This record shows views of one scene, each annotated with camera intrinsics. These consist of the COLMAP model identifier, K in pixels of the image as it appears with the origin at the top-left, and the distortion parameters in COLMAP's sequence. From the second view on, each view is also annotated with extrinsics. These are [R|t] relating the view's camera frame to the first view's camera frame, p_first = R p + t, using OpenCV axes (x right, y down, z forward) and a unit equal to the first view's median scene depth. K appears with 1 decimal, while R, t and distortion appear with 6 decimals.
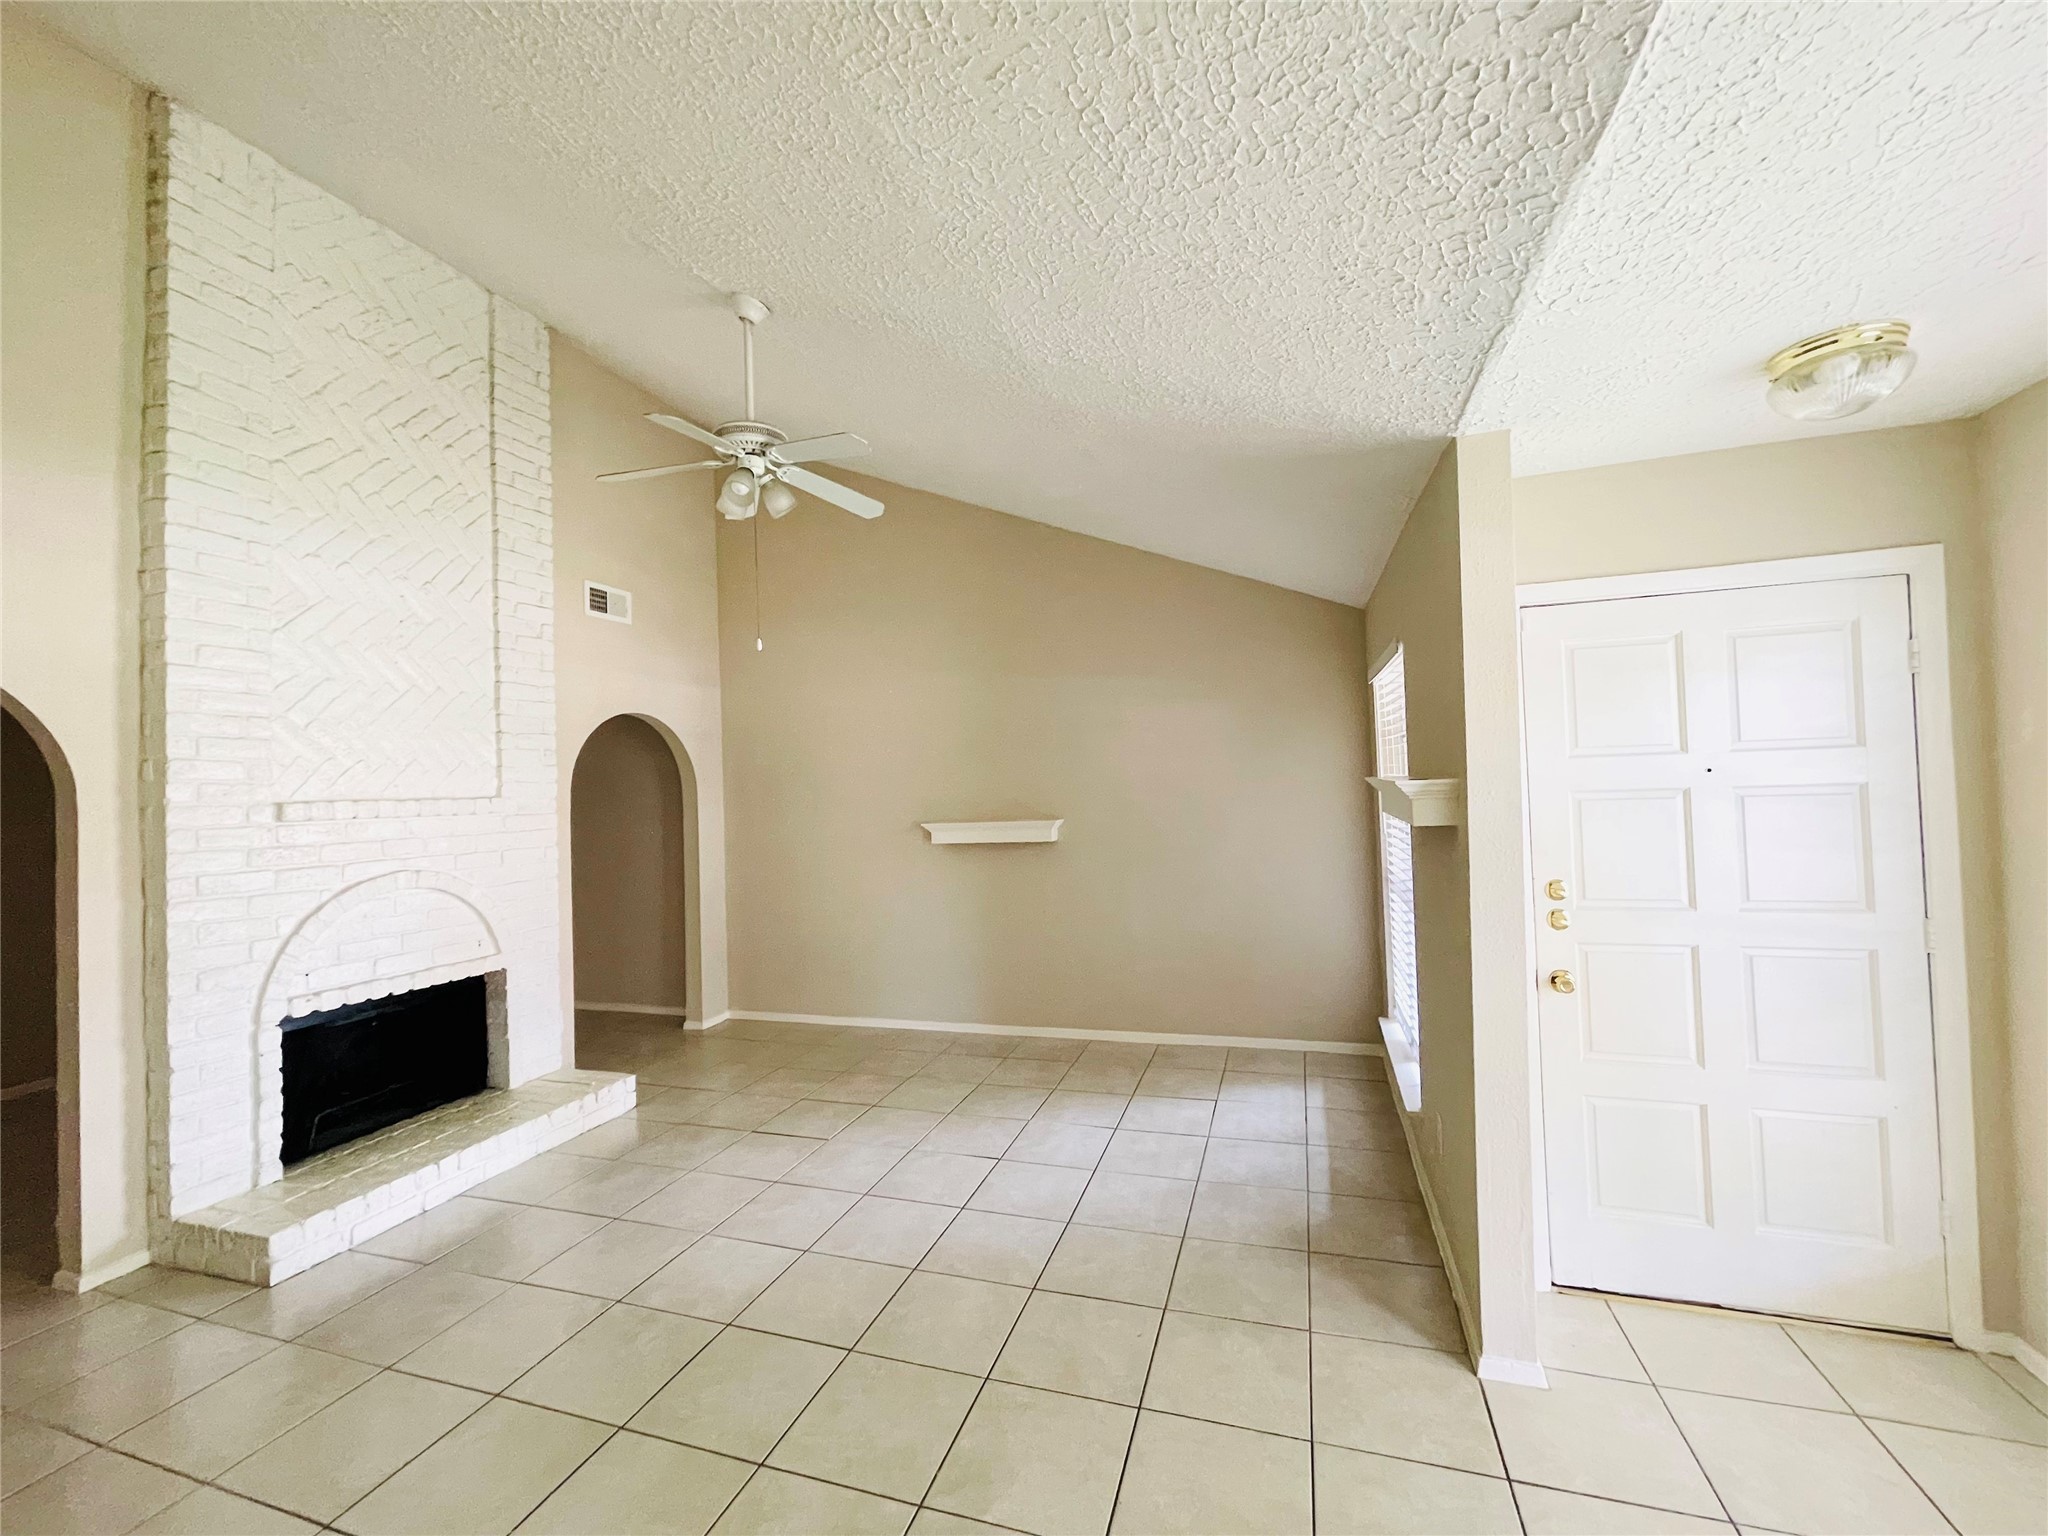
lens RADIAL K [[835.1, 0, 1029.0], [0, 835.1, 764.4], [0, 0, 1]] dist [-0.000310, 0.000666]
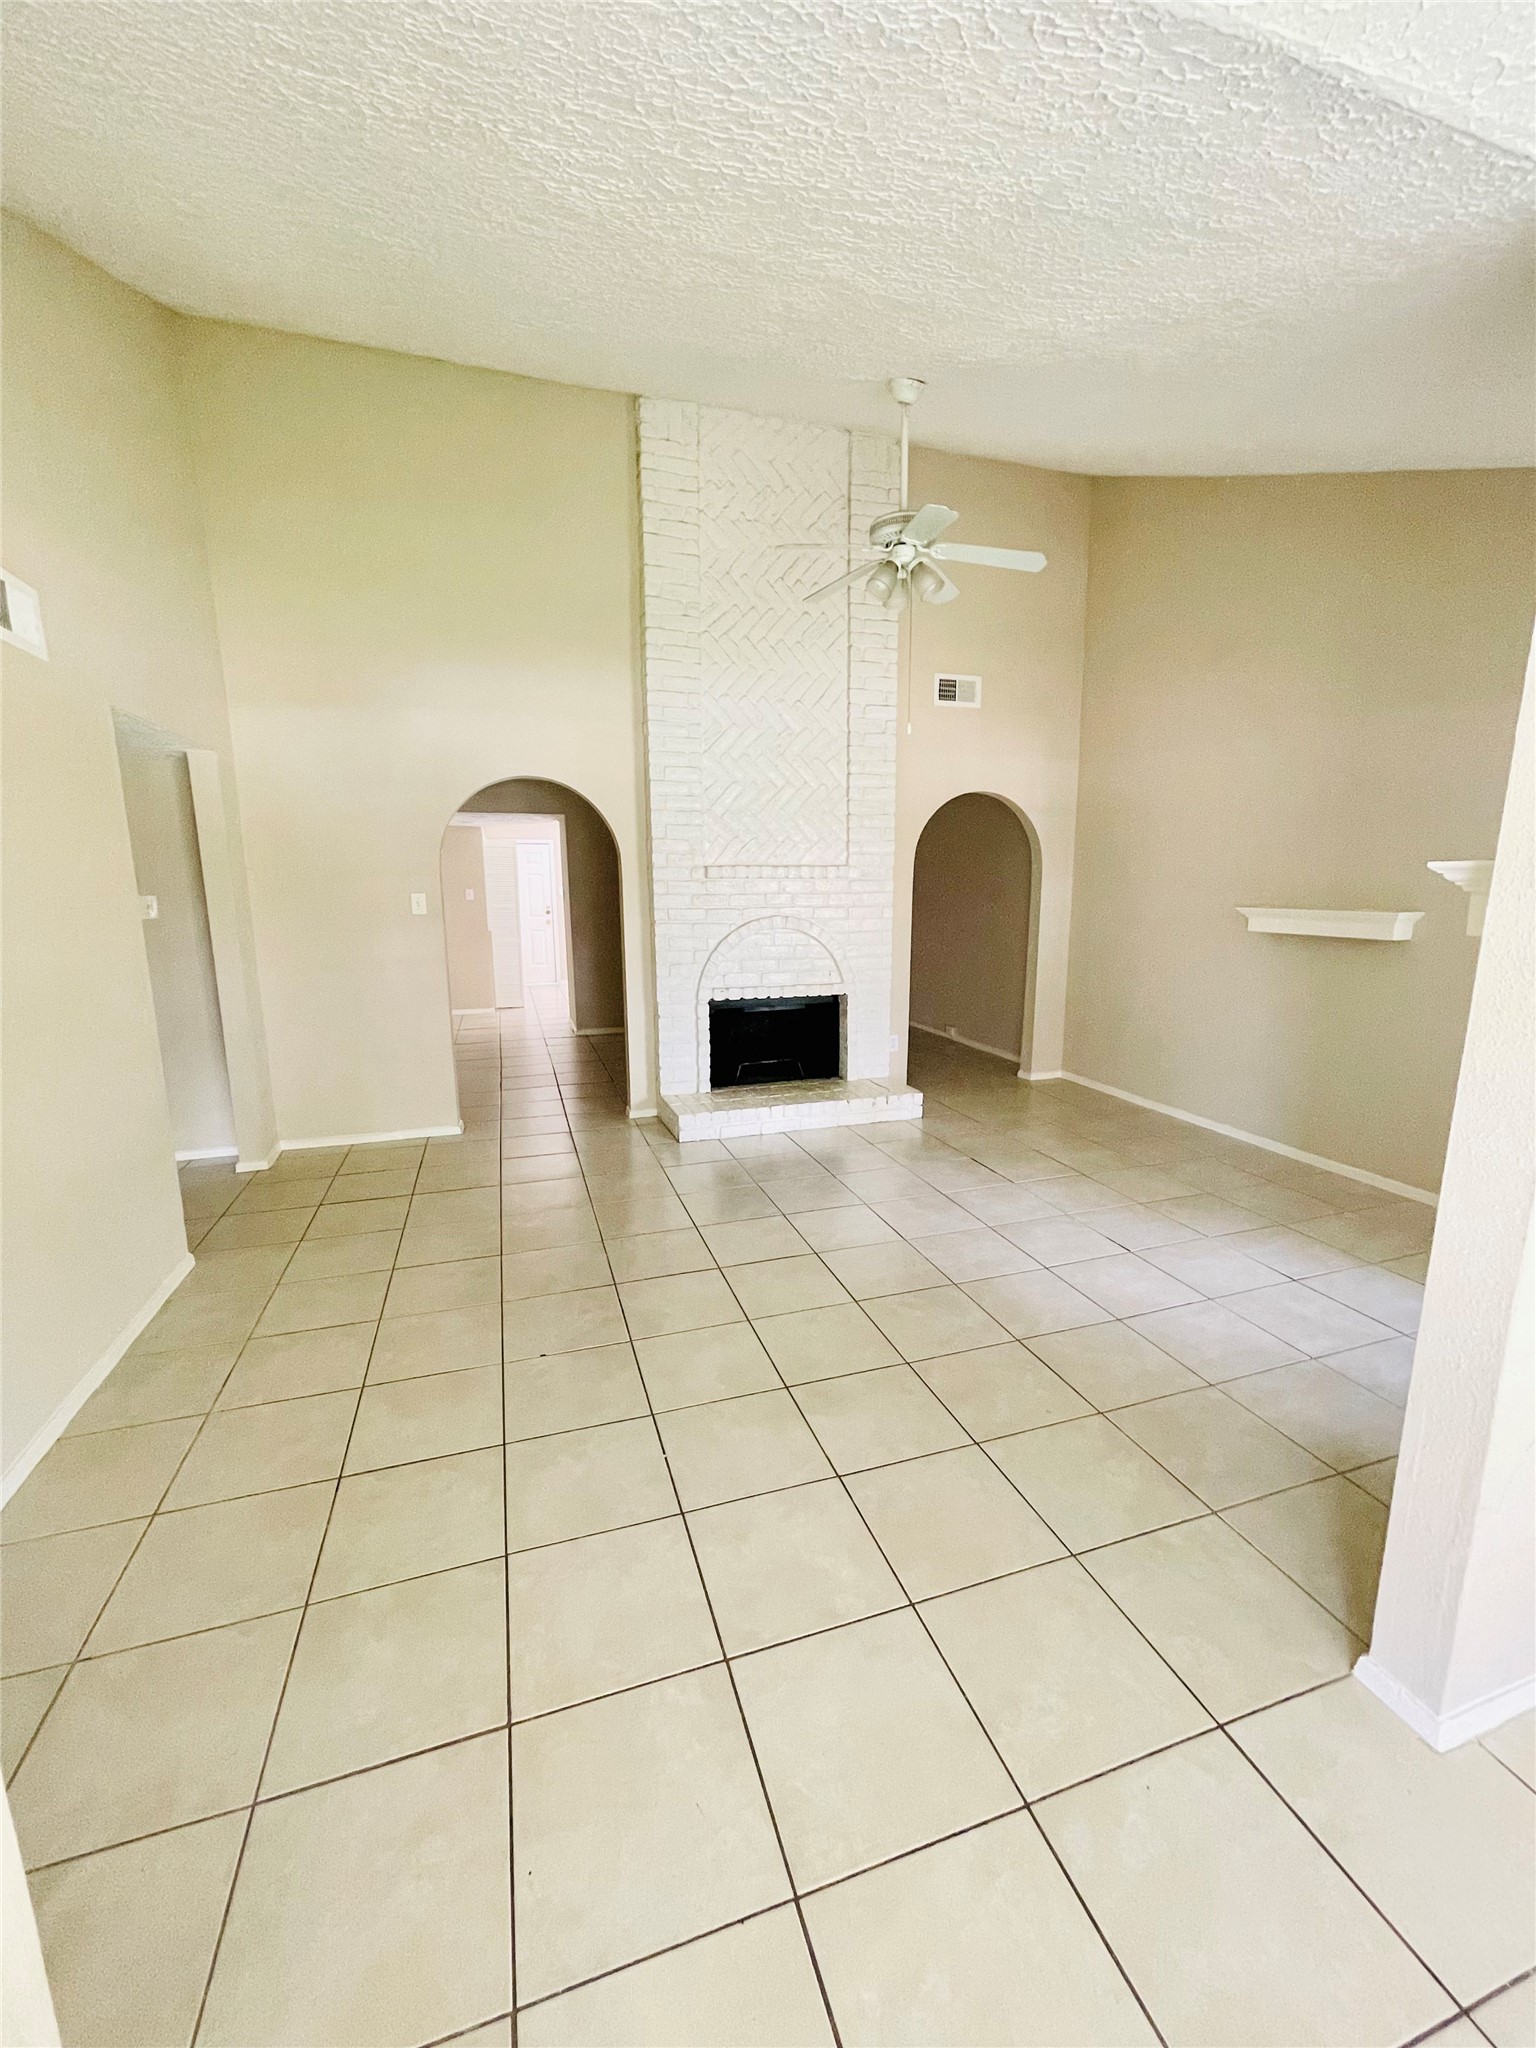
lens RADIAL K [[835.1, 0, 774.8], [0, 835.1, 1030.7], [0, 0, 1]] dist [-0.000310, 0.000666]
pose [[0.591108, 0.176527, -0.787038, 0.417926], [0.007906, 0.974442, 0.224498, -0.003584], [0.806553, -0.138925, 0.574605, 0.129047]]
